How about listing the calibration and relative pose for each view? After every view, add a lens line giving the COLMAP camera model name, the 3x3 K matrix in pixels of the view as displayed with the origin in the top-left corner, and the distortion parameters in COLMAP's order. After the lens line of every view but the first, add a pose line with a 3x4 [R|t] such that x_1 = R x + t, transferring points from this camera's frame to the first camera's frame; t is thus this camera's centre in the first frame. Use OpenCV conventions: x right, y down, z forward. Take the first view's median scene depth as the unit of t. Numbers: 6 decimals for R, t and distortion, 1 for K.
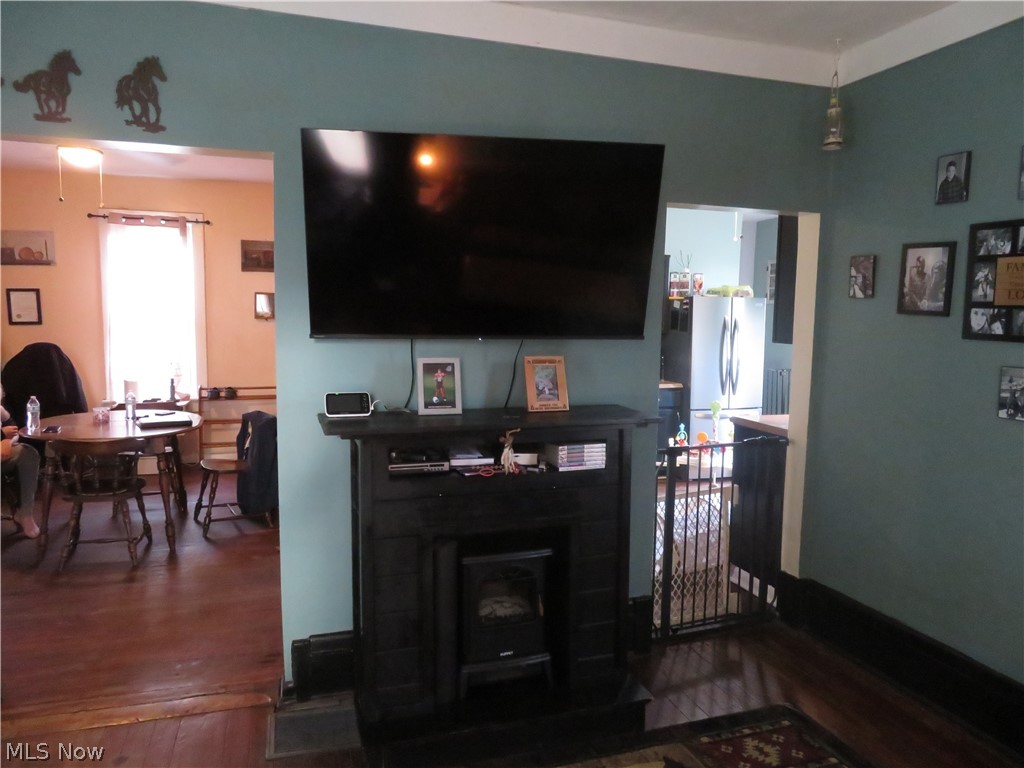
lens RADIAL K [[732.6, 0, 509.0], [0, 732.6, 384.2], [0, 0, 1]] dist [-0.004033, -0.003824]
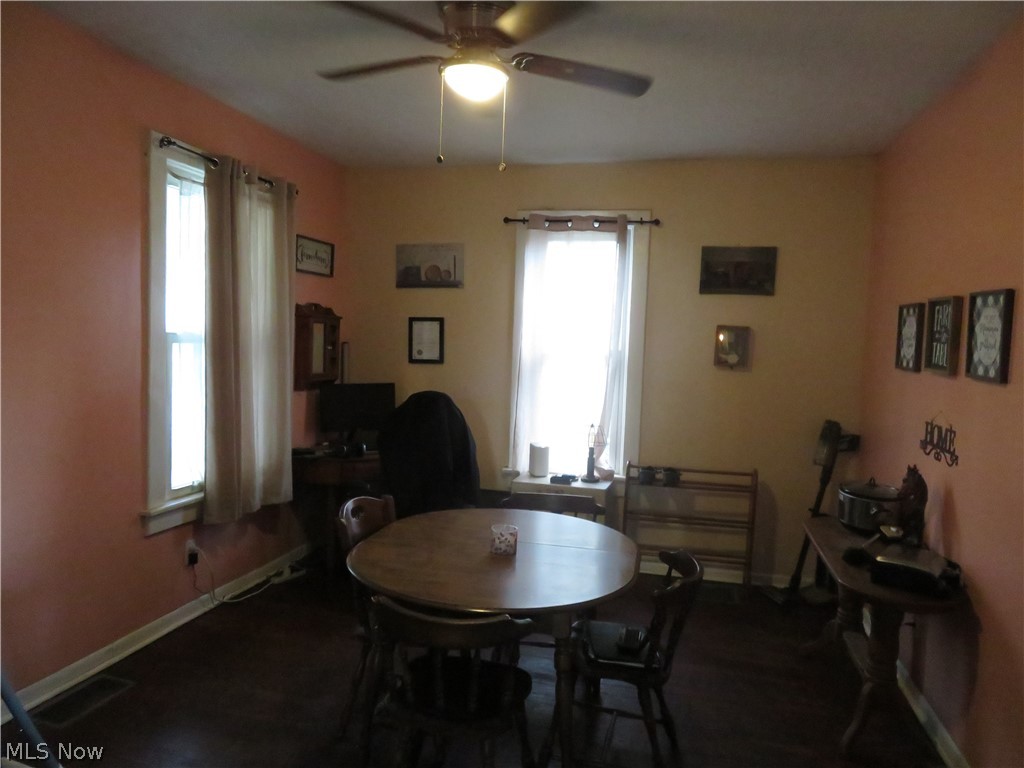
lens RADIAL K [[732.6, 0, 512.2], [0, 732.6, 384.5], [0, 0, 1]] dist [-0.004033, -0.003824]
pose [[0.857214, 0.051779, -0.512351, -0.174675], [-0.075373, 0.996833, -0.025364, -0.044822], [0.509415, 0.060360, 0.858402, 0.366493]]
